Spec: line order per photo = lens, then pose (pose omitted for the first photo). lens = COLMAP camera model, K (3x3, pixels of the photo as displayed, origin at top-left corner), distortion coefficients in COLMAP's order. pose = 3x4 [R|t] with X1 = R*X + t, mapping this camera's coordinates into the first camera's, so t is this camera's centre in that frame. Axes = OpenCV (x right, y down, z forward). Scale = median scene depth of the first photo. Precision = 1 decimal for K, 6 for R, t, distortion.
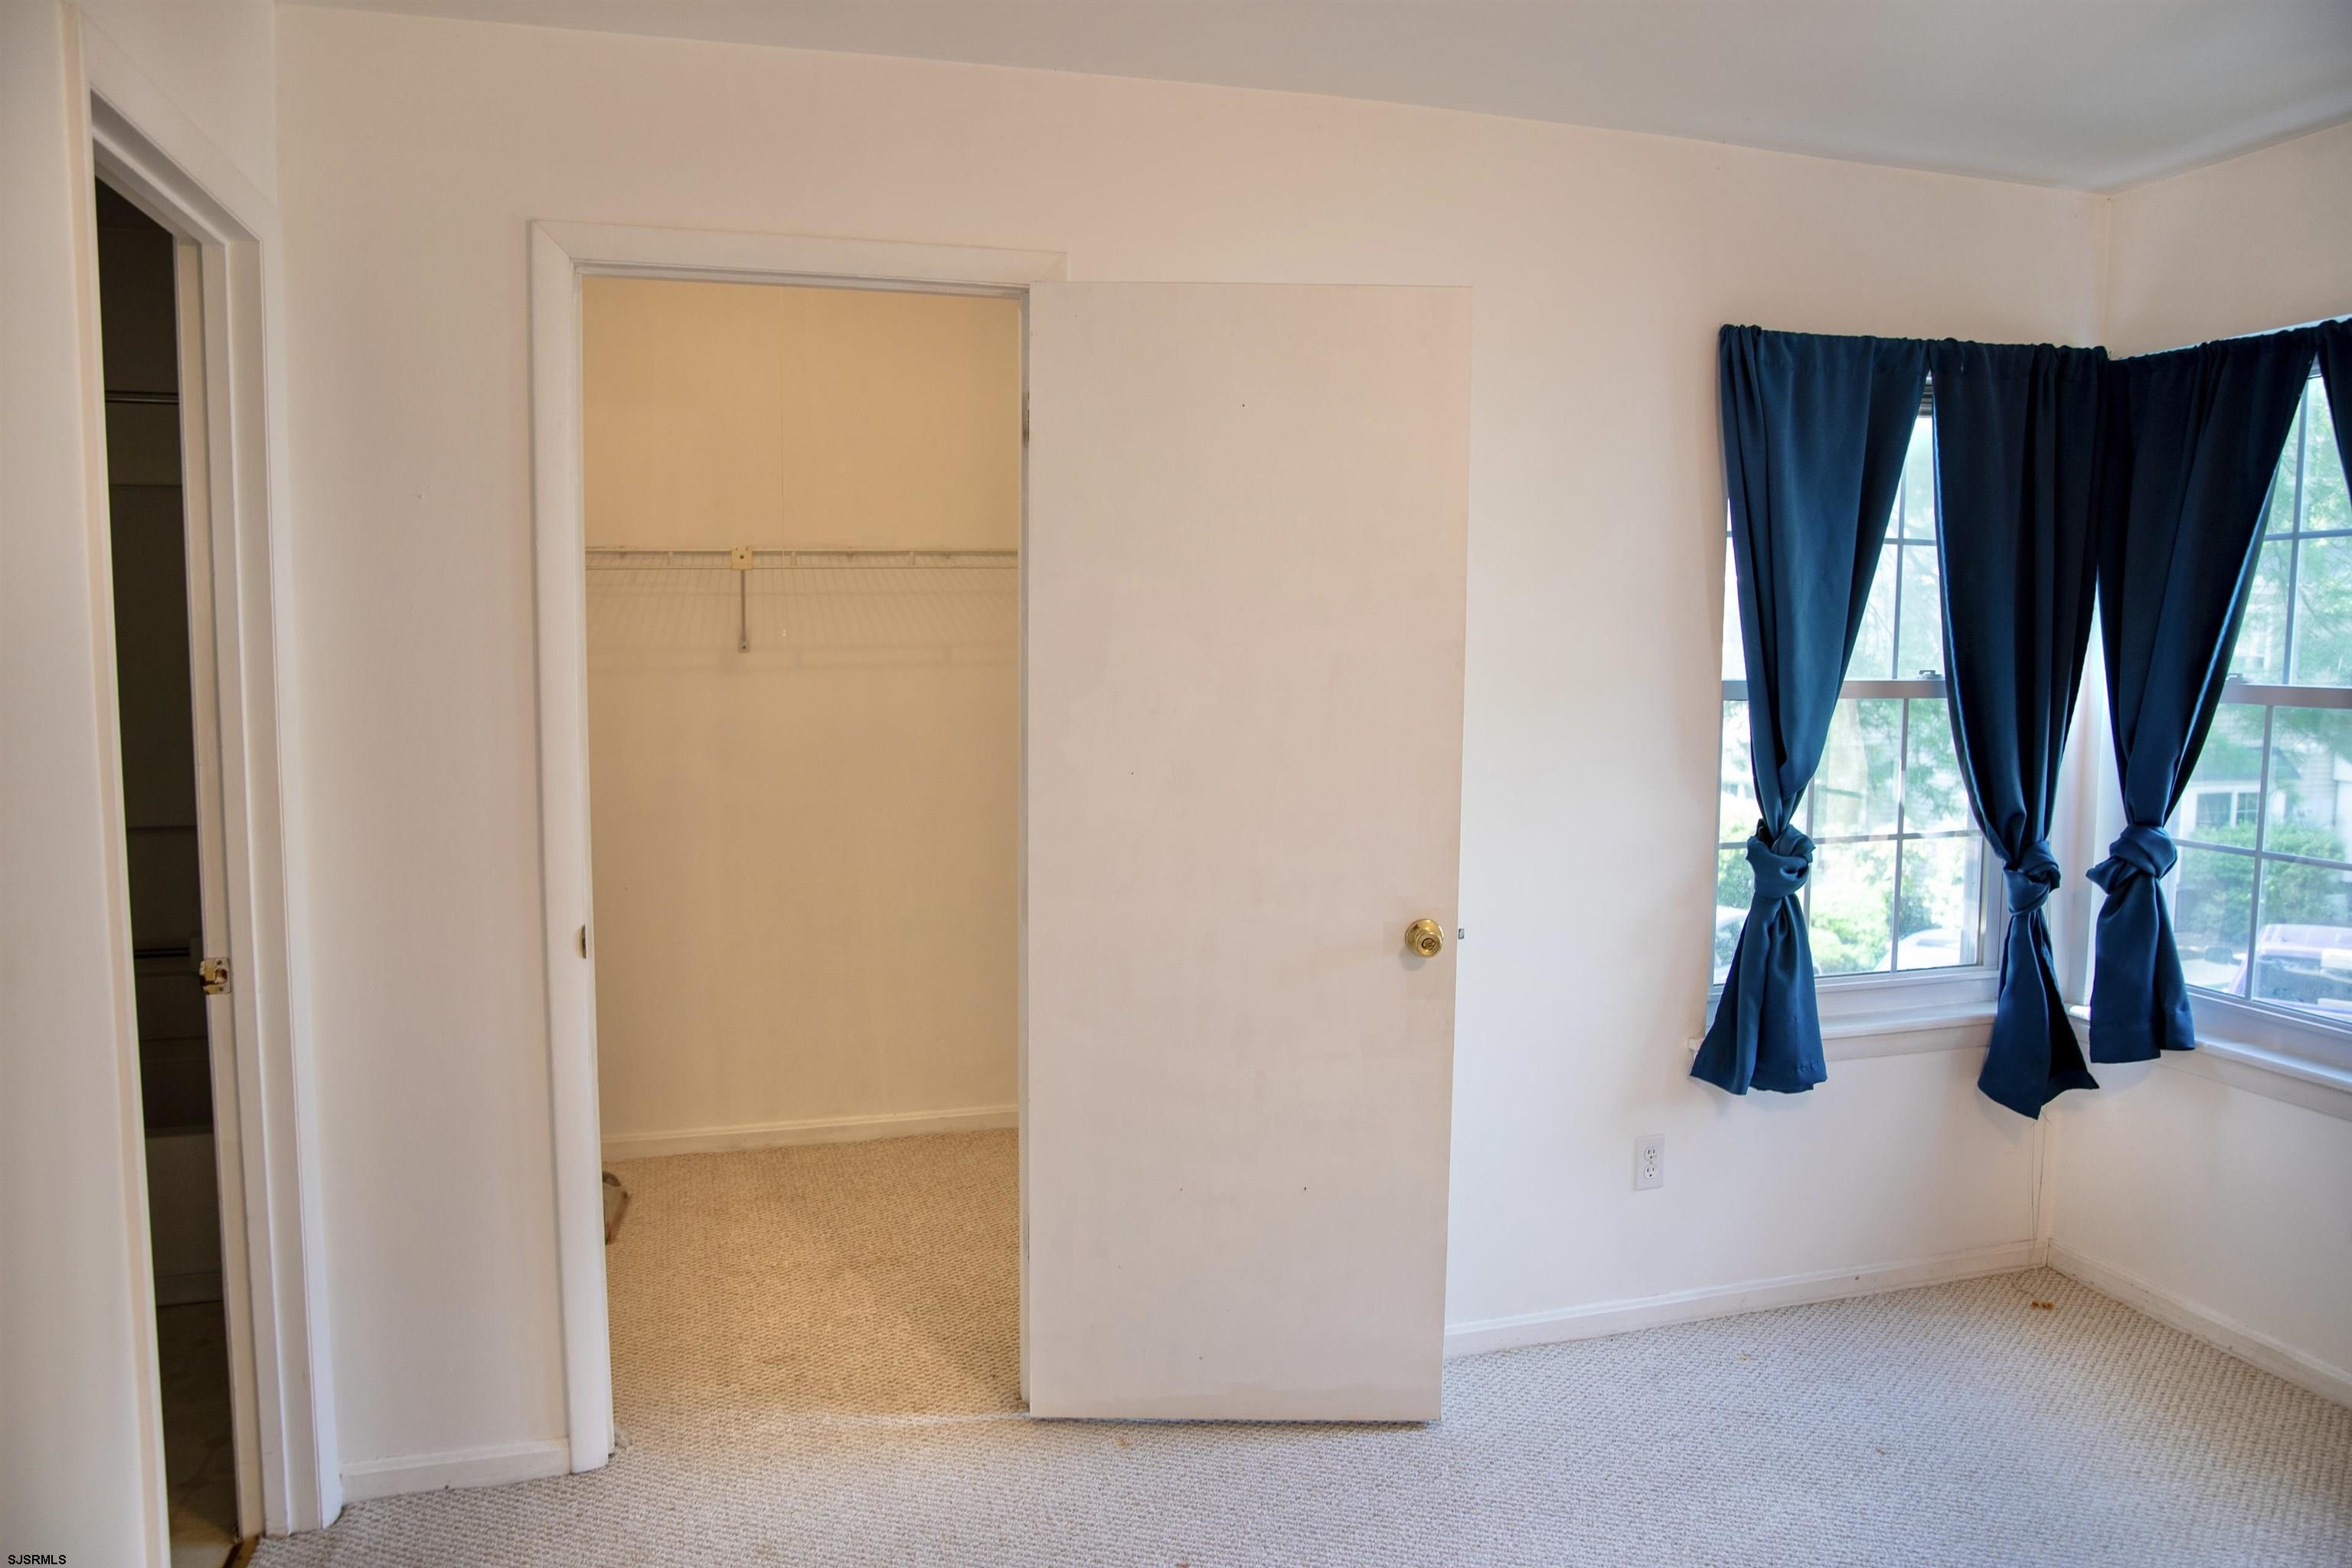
lens RADIAL K [[1583.0, 0, 1168.7], [0, 1583.0, 775.9], [0, 0, 1]] dist [-0.075332, 0.027968]
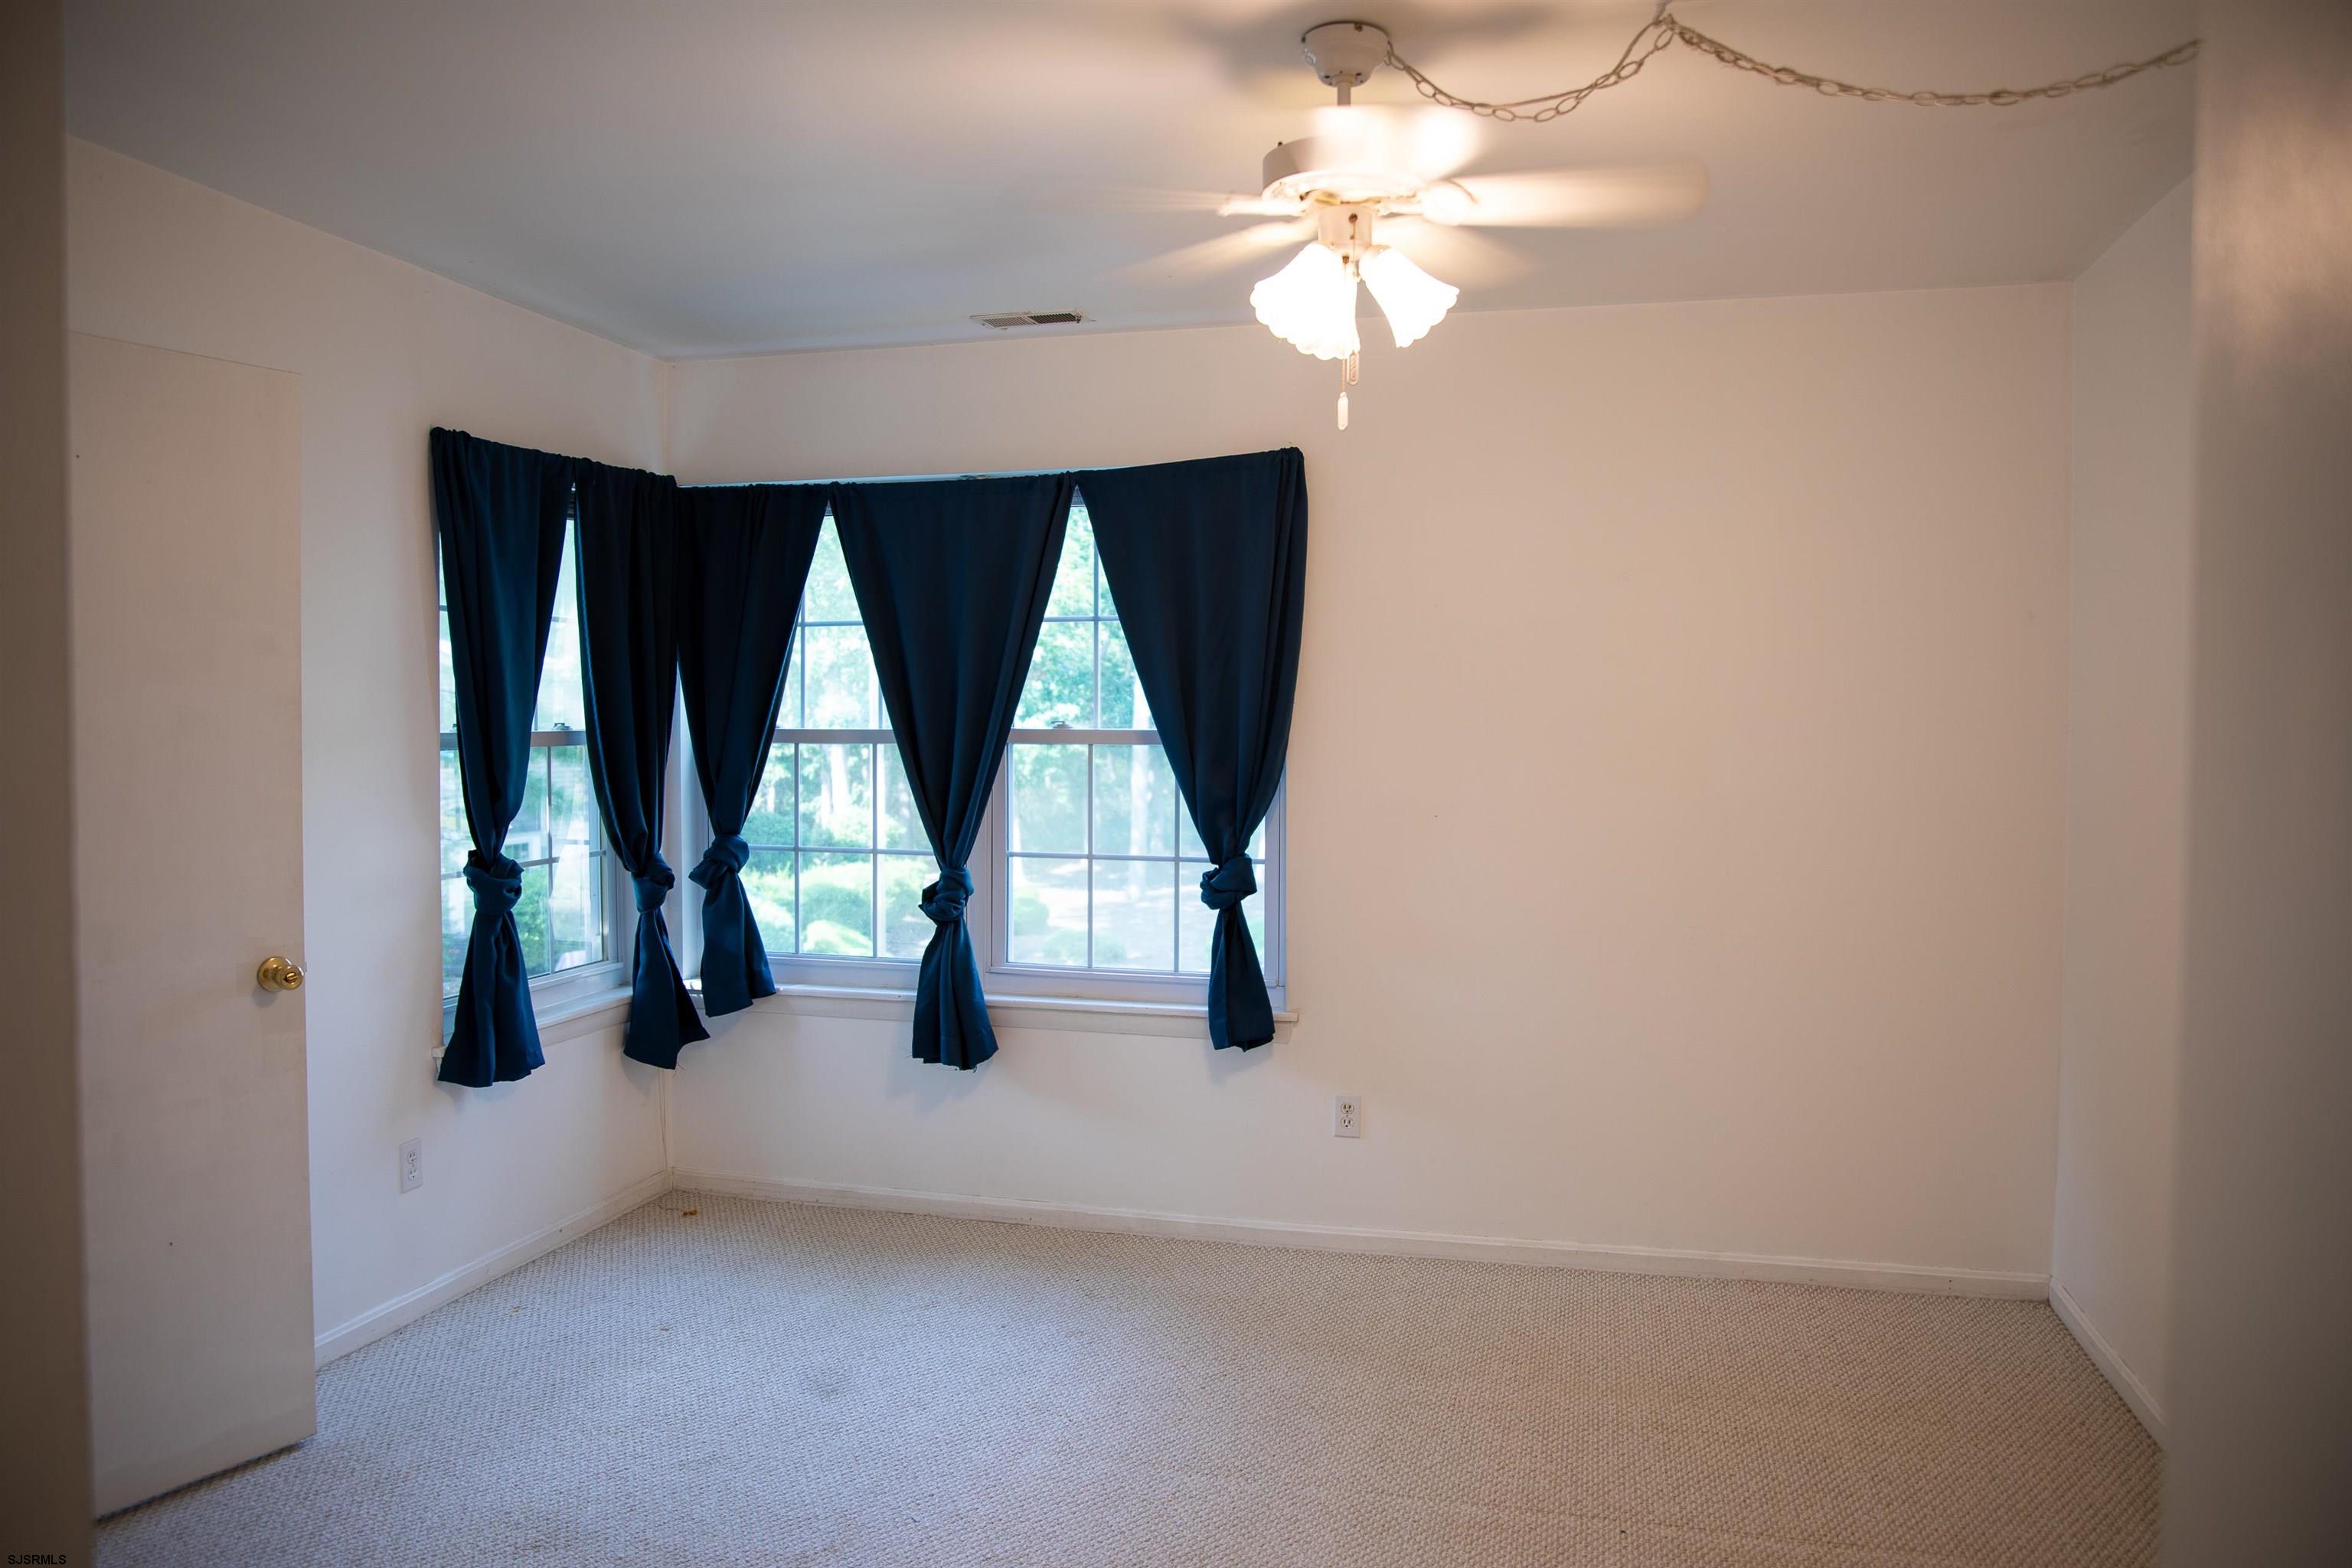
lens RADIAL K [[1583.0, 0, 1184.8], [0, 1583.0, 782.6], [0, 0, 1]] dist [-0.075332, 0.027968]
pose [[0.519541, -0.039368, 0.853538, -0.335926], [0.074028, 0.997256, 0.000936, 0.014993], [-0.851233, 0.062699, 0.521030, -0.059311]]
